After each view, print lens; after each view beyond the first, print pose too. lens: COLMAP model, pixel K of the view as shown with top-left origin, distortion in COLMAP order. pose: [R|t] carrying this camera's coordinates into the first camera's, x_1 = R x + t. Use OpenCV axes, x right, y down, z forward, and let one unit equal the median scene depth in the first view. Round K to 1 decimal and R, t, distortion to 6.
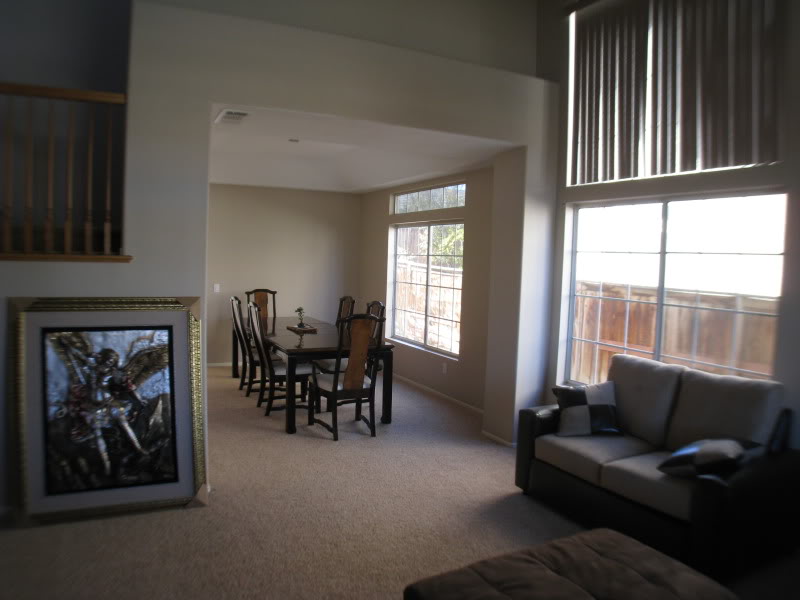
lens RADIAL K [[593.2, 0, 400.0], [0, 593.2, 300.0], [0, 0, 1]] dist [-0.180267, 0.059002]
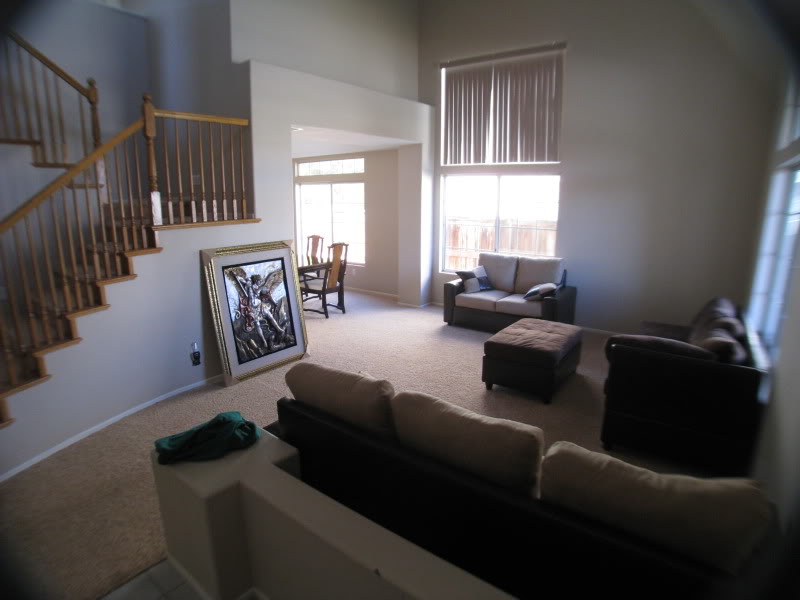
lens RADIAL K [[460.9, 0, 400.0], [0, 460.9, 300.0], [0, 0, 1]] dist [-0.169224, -0.000630]
pose [[0.896680, -0.129973, 0.423168, -0.675167], [0.059200, 0.982548, 0.176339, -0.049779], [-0.438702, -0.133069, 0.888726, -0.382888]]
